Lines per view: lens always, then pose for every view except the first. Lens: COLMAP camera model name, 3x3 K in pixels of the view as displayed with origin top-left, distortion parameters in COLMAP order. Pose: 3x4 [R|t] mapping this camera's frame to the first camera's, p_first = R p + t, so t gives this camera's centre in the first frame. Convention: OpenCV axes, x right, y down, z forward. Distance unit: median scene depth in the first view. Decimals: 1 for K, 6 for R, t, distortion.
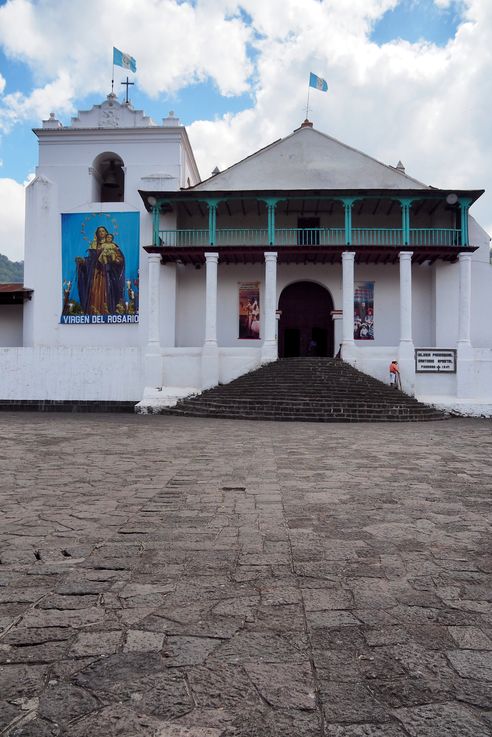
lens RADIAL K [[594.0, 0, 241.6], [0, 594.0, 369.5], [0, 0, 1]] dist [-0.043306, 0.005493]
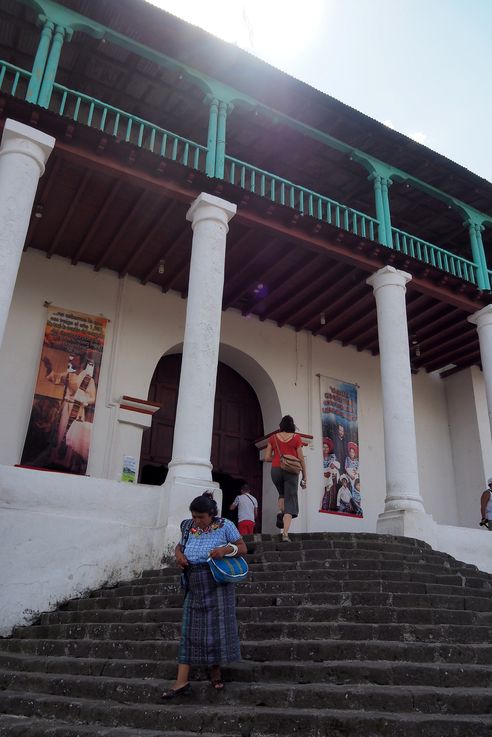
lens RADIAL K [[594.0, 0, 248.5], [0, 594.0, 375.0], [0, 0, 1]] dist [-0.043306, 0.005493]
pose [[0.842811, 0.228234, 0.487421, -0.064205], [-0.044848, 0.932265, -0.358984, 0.007804], [-0.536338, 0.280696, 0.795959, 0.684033]]
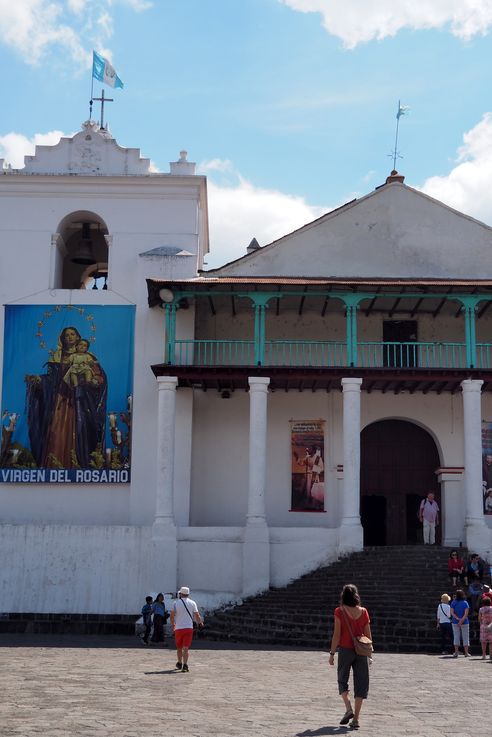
lens RADIAL K [[1066.4, 0, 250.4], [0, 1066.4, 367.3], [0, 0, 1]] dist [0.007361, 0.000000]
pose [[0.998495, 0.017378, 0.052024, -0.107585], [-0.008582, 0.986297, -0.164754, -0.016287], [-0.054174, 0.164059, 0.984962, -0.115808]]
